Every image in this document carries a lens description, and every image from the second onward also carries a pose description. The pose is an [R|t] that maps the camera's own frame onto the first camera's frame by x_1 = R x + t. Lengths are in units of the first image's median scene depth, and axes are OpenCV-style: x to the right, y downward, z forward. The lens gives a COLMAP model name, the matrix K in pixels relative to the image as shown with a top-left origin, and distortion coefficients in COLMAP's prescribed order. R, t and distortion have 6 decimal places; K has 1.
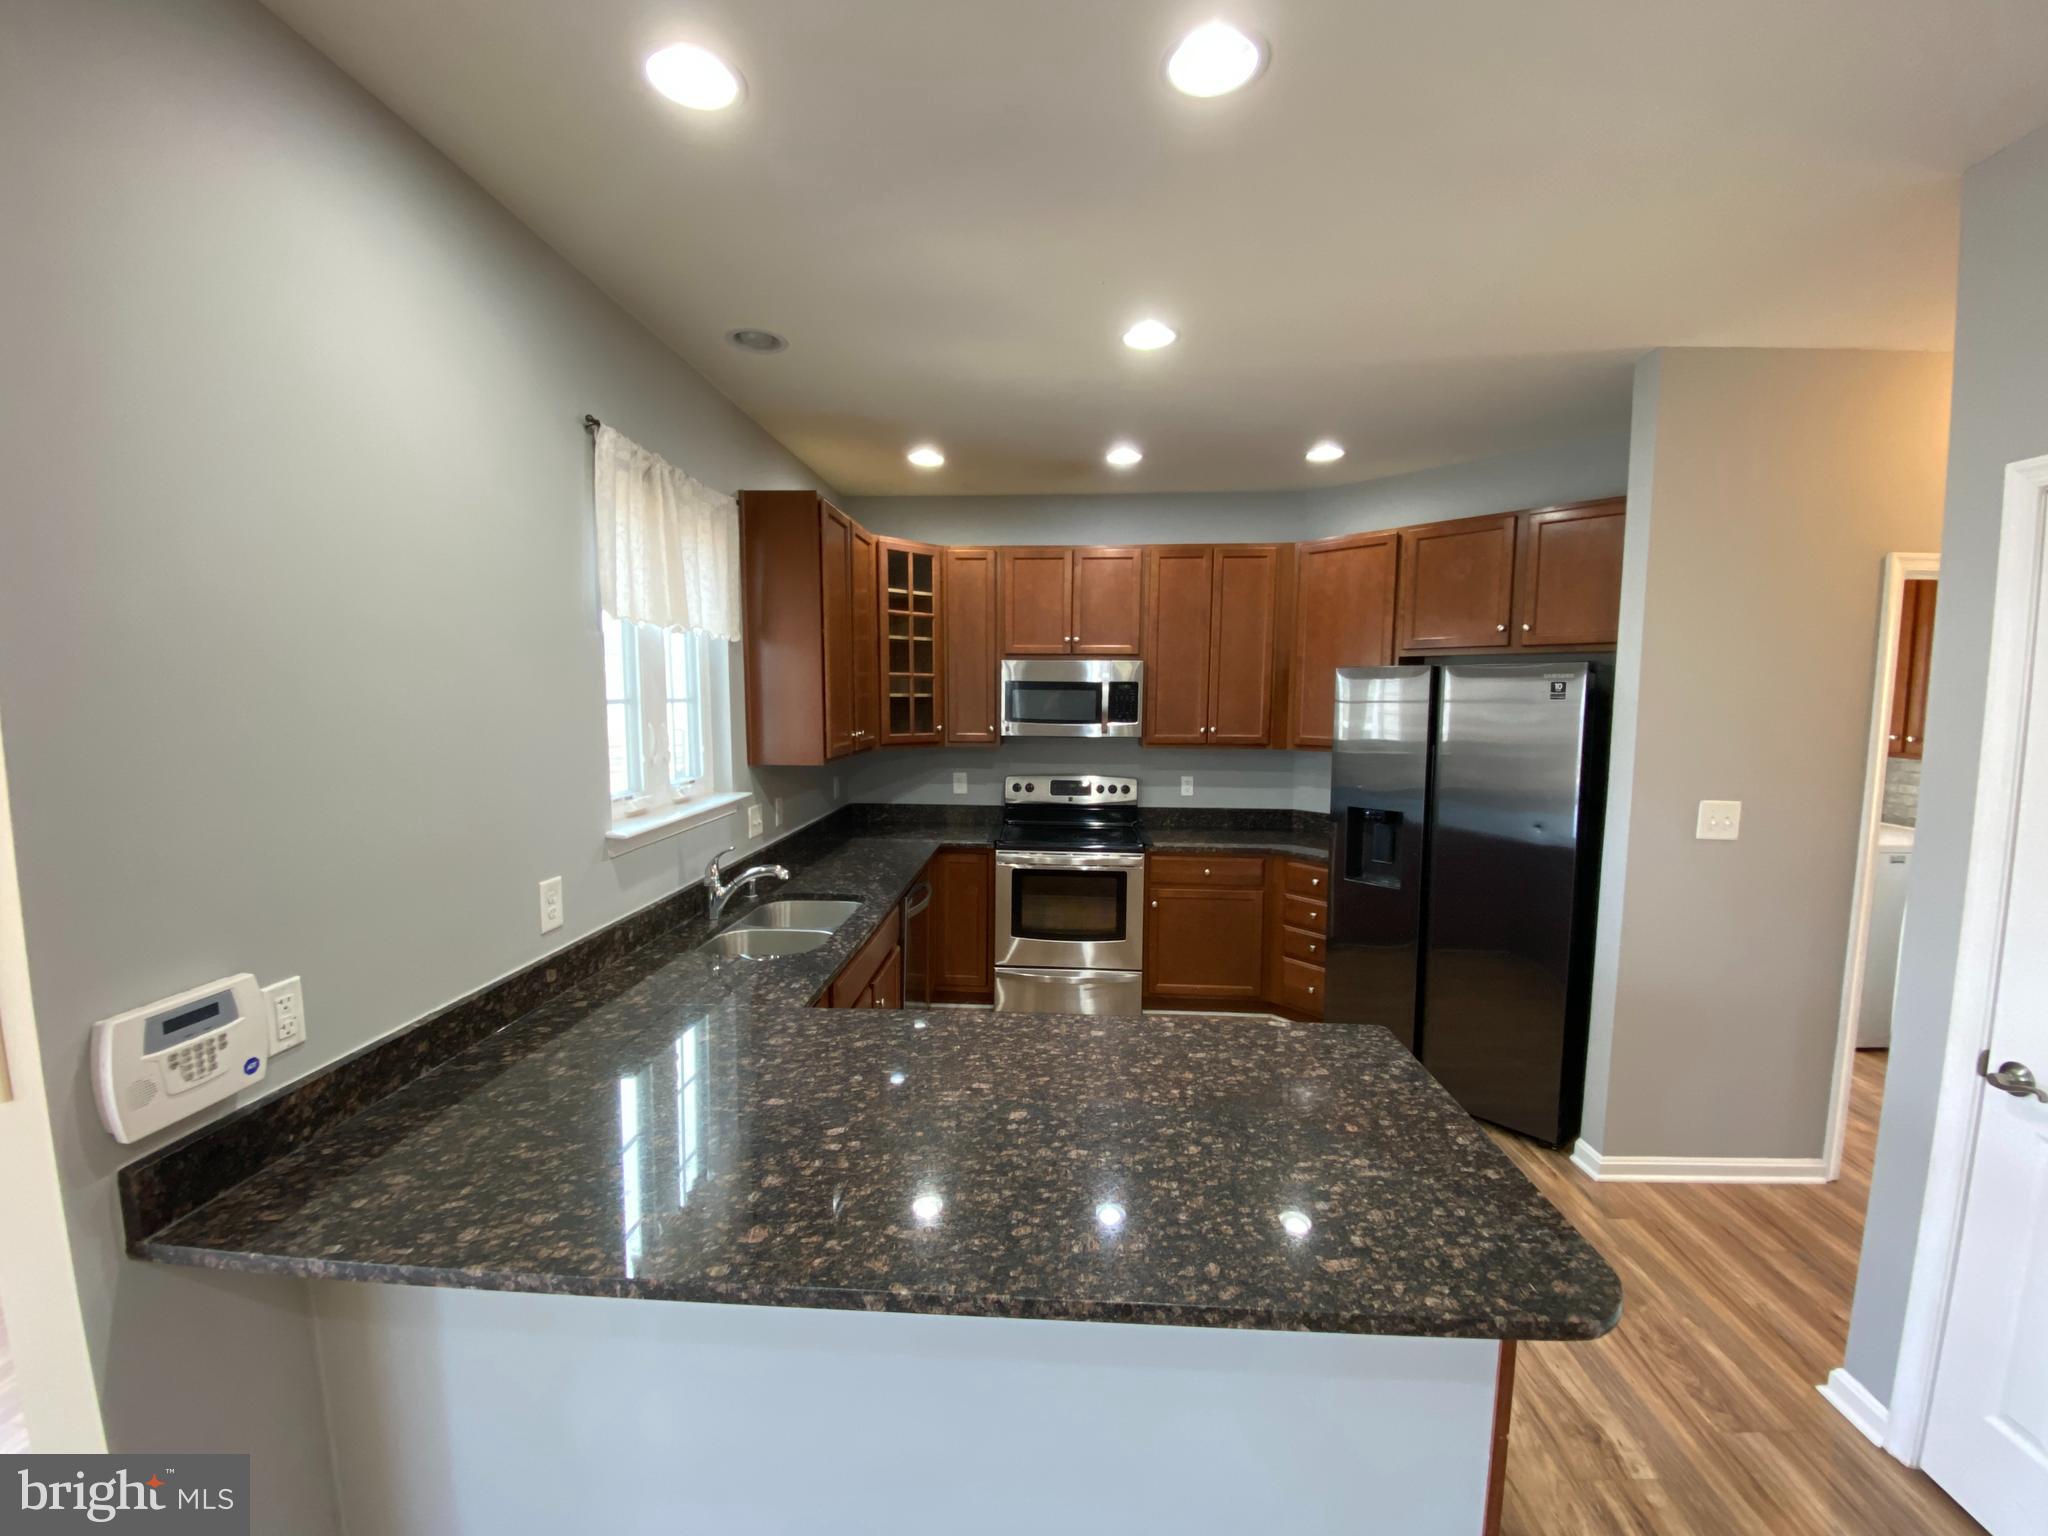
lens RADIAL K [[831.7, 0, 1025.8], [0, 831.7, 773.2], [0, 0, 1]] dist [0.018282, -0.019042]
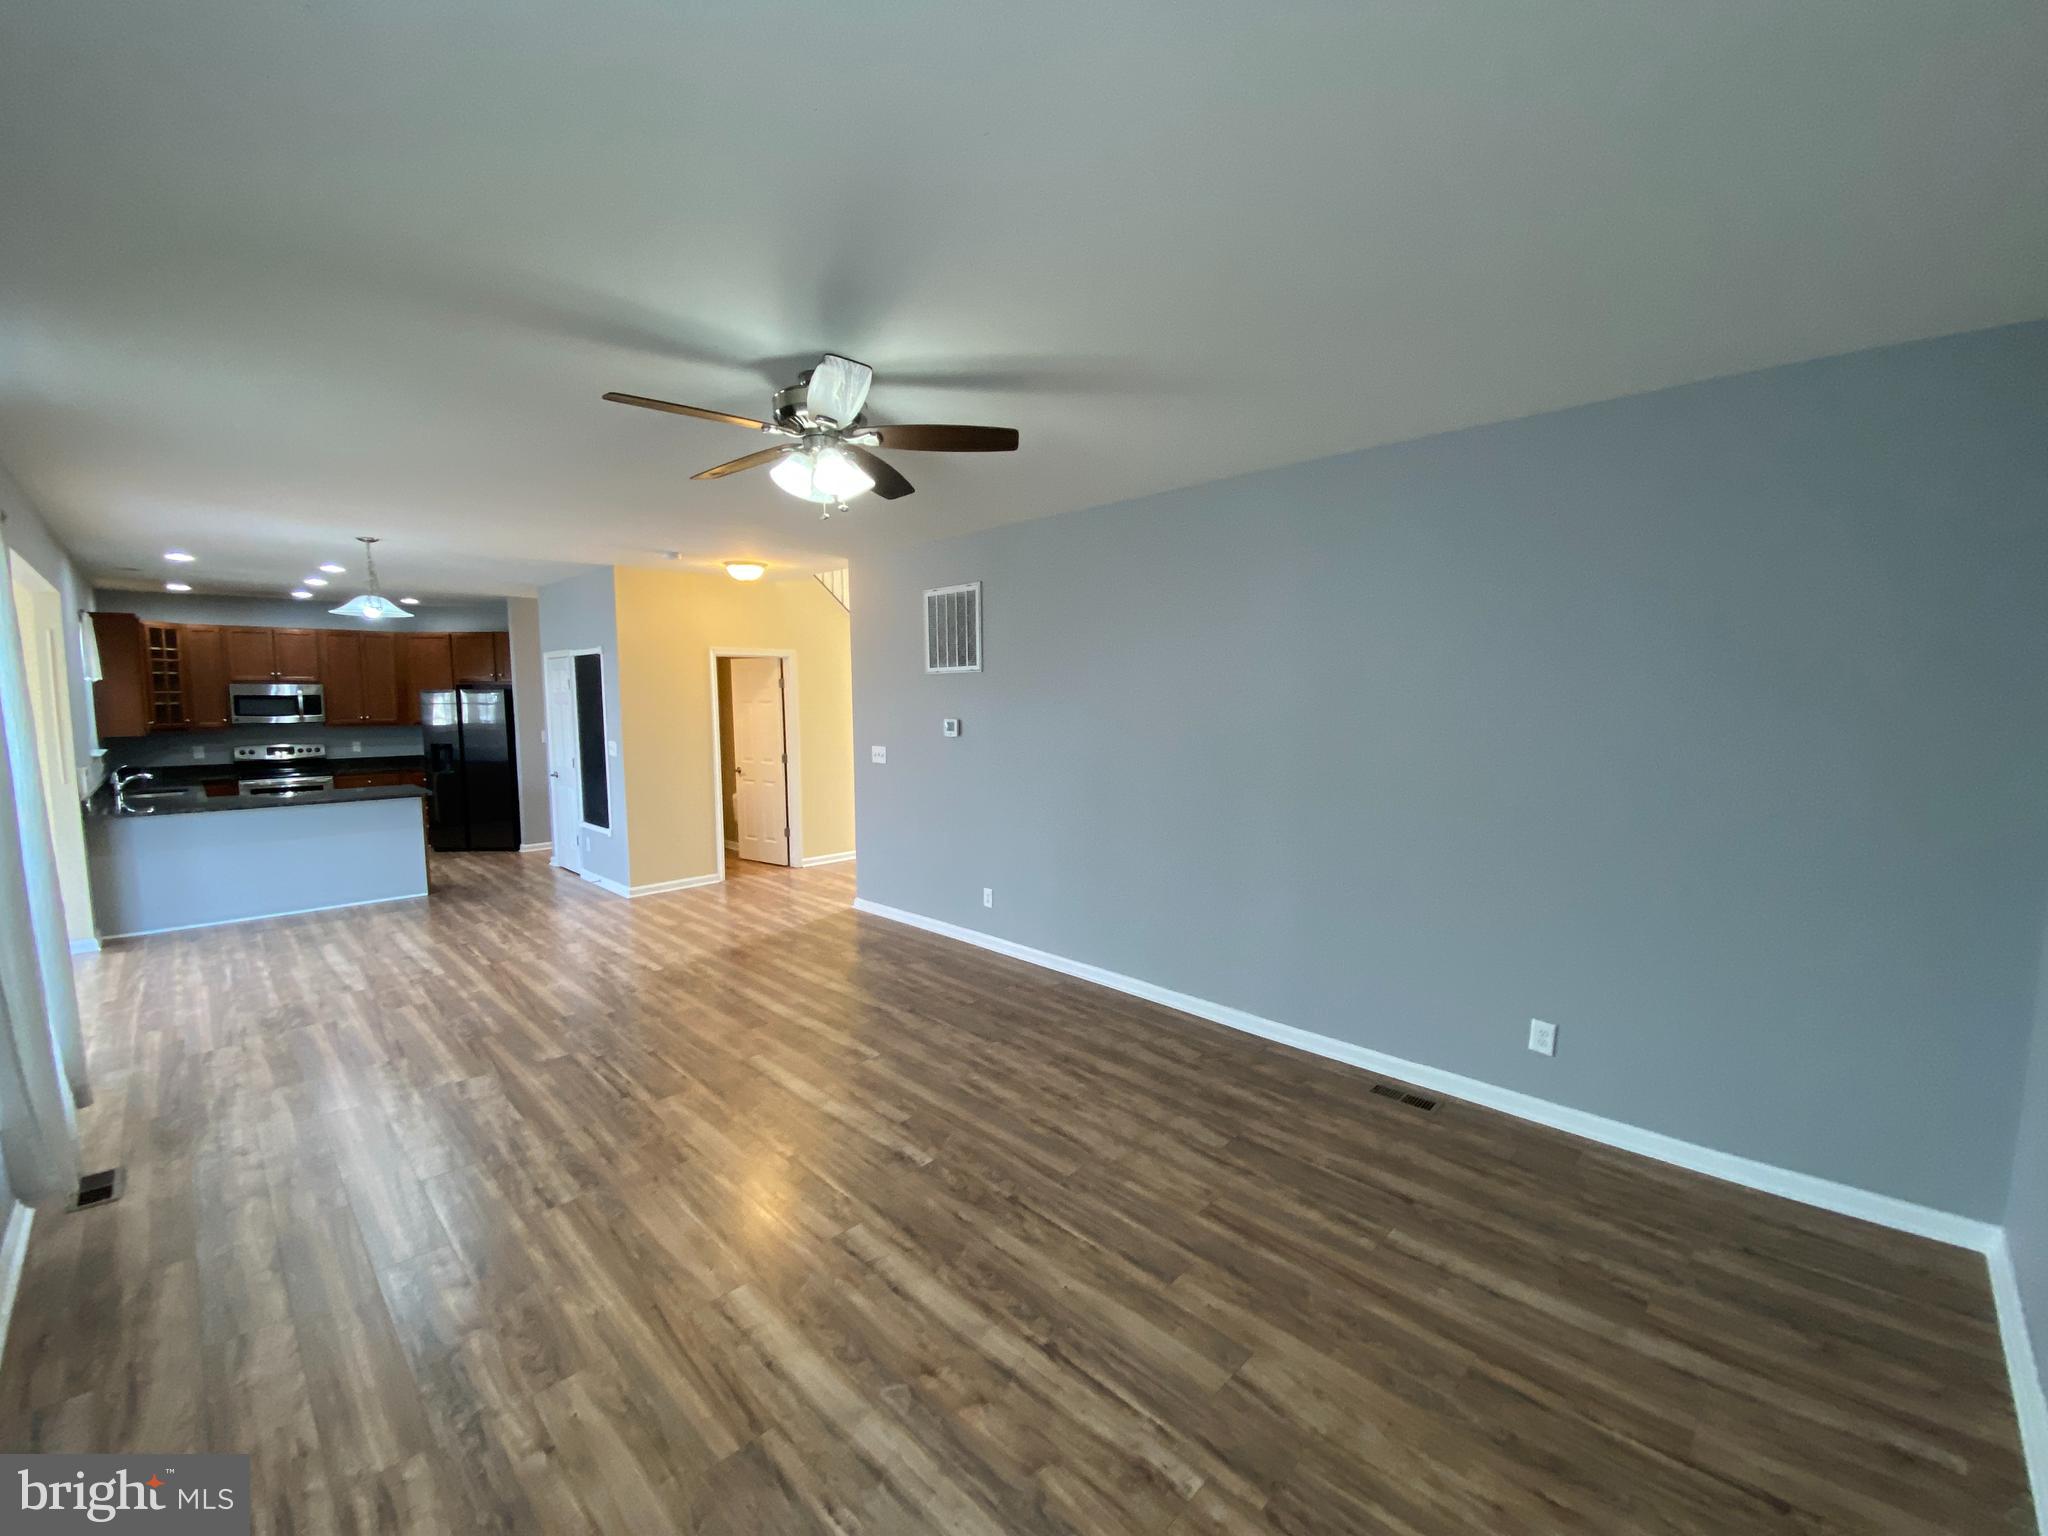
lens RADIAL K [[831.7, 0, 1025.8], [0, 831.7, 773.2], [0, 0, 1]] dist [0.018282, -0.019042]
pose [[0.665366, -0.075228, 0.742717, -0.252241], [0.076169, 0.996558, 0.032702, 0.148188], [-0.742621, 0.034813, 0.668806, -1.674380]]
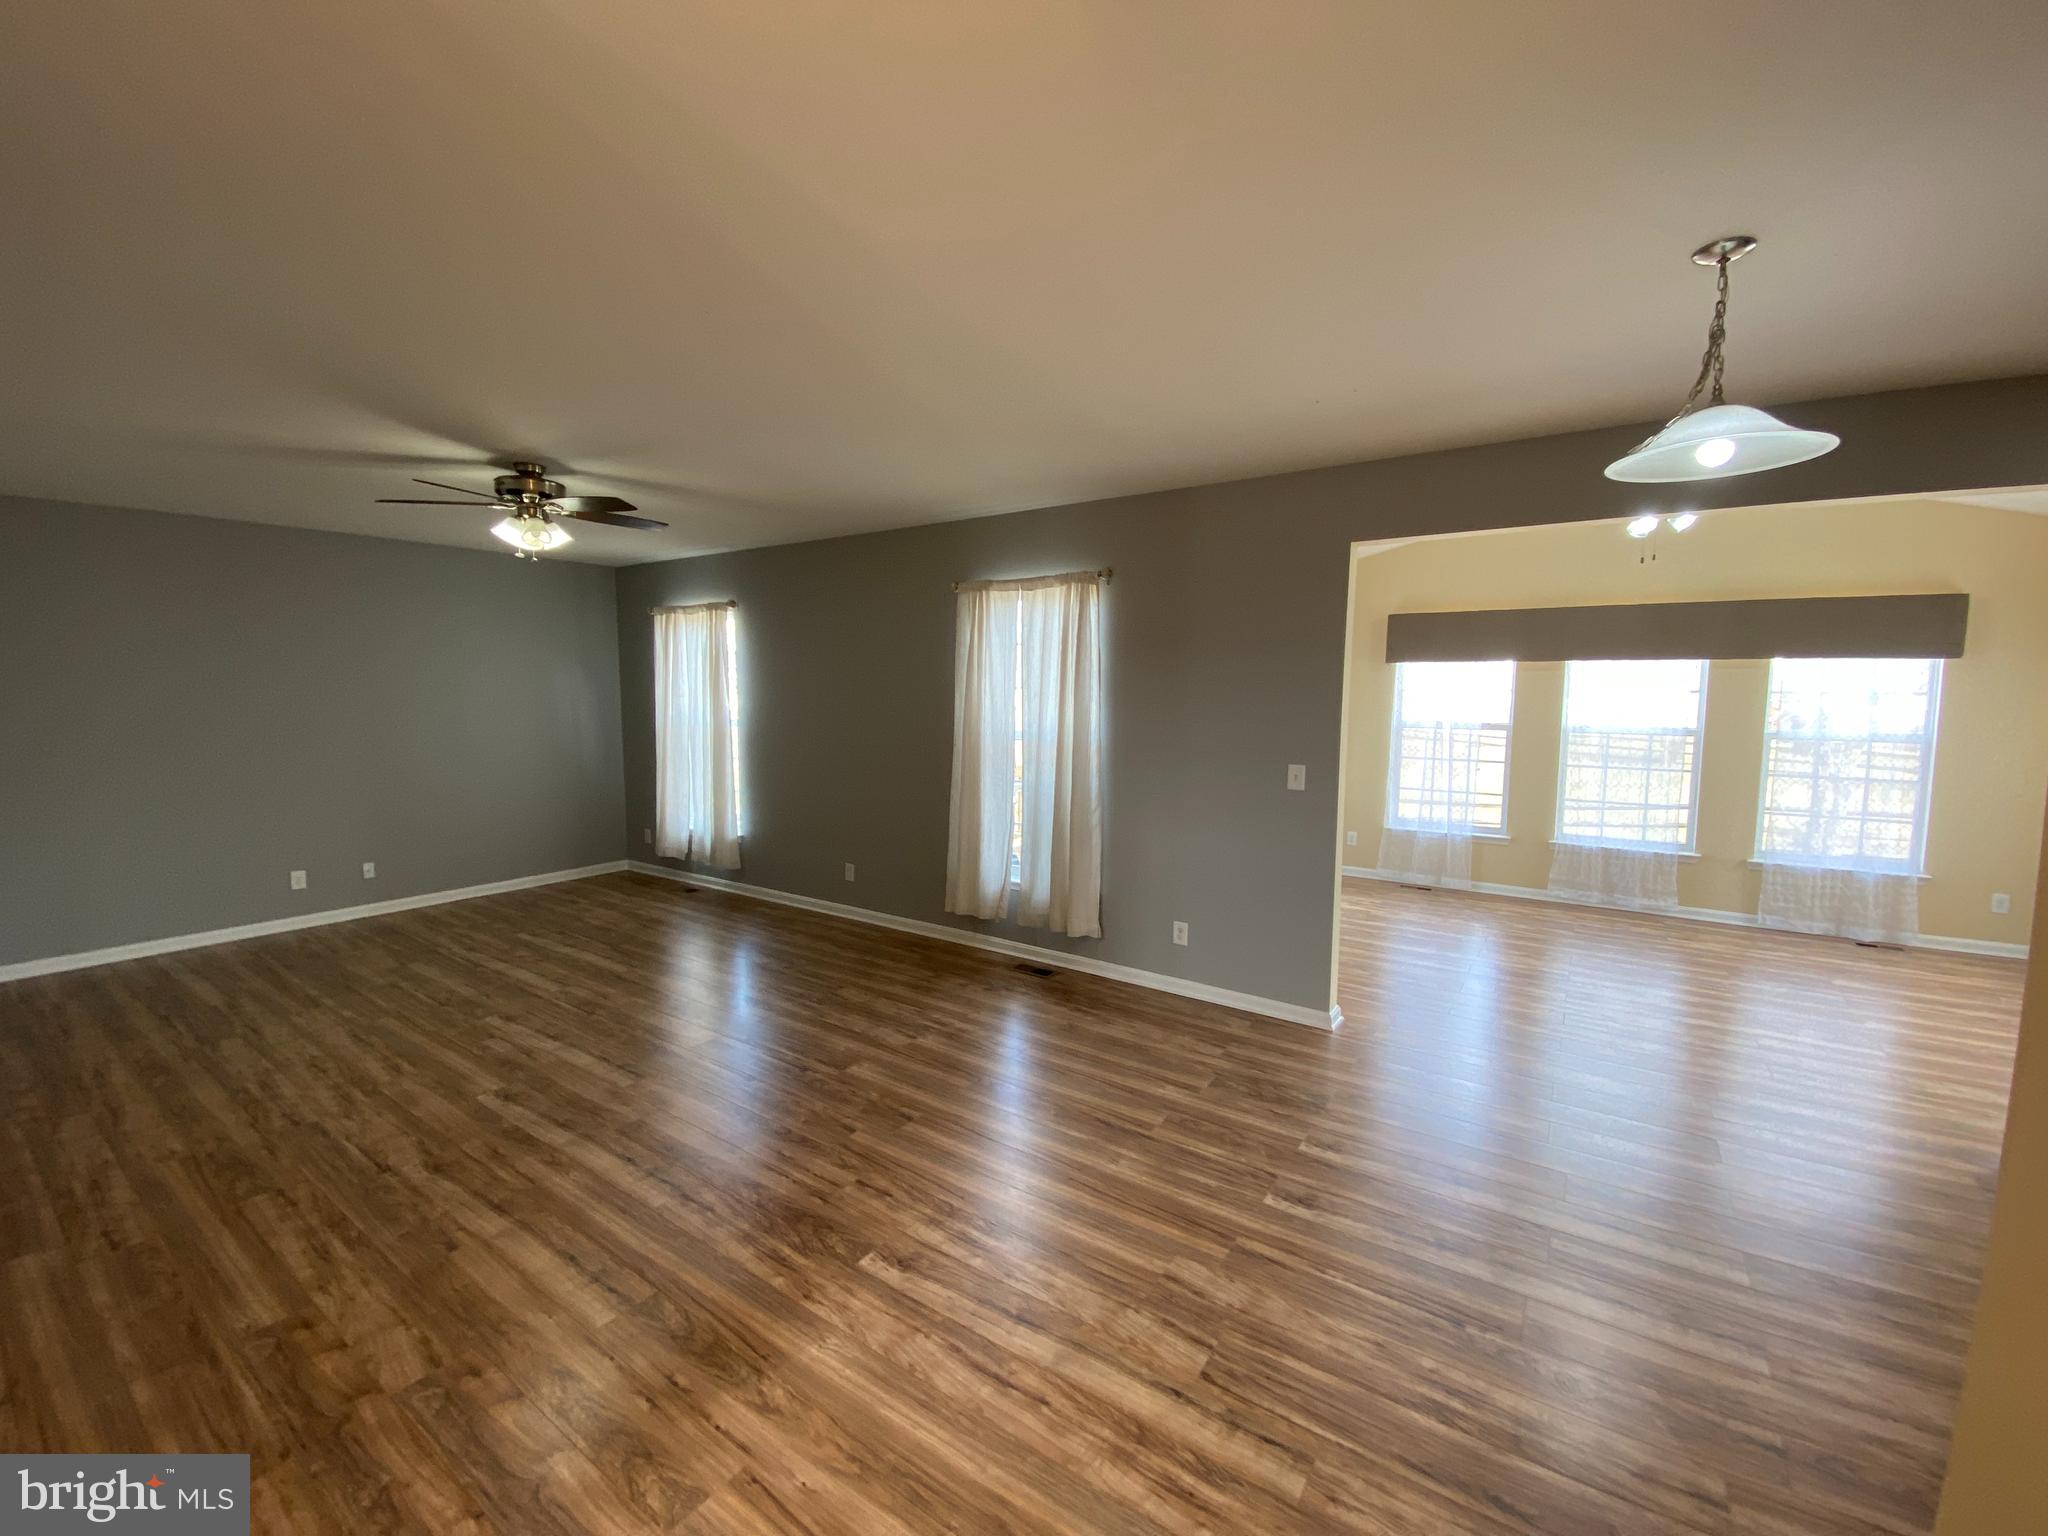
lens RADIAL K [[831.7, 0, 1025.8], [0, 831.7, 773.2], [0, 0, 1]] dist [0.018282, -0.019042]
pose [[-0.527250, 0.083099, -0.845637, 0.663241], [-0.084786, 0.985095, 0.149666, 0.005393], [0.845469, 0.150610, -0.512346, -0.138269]]
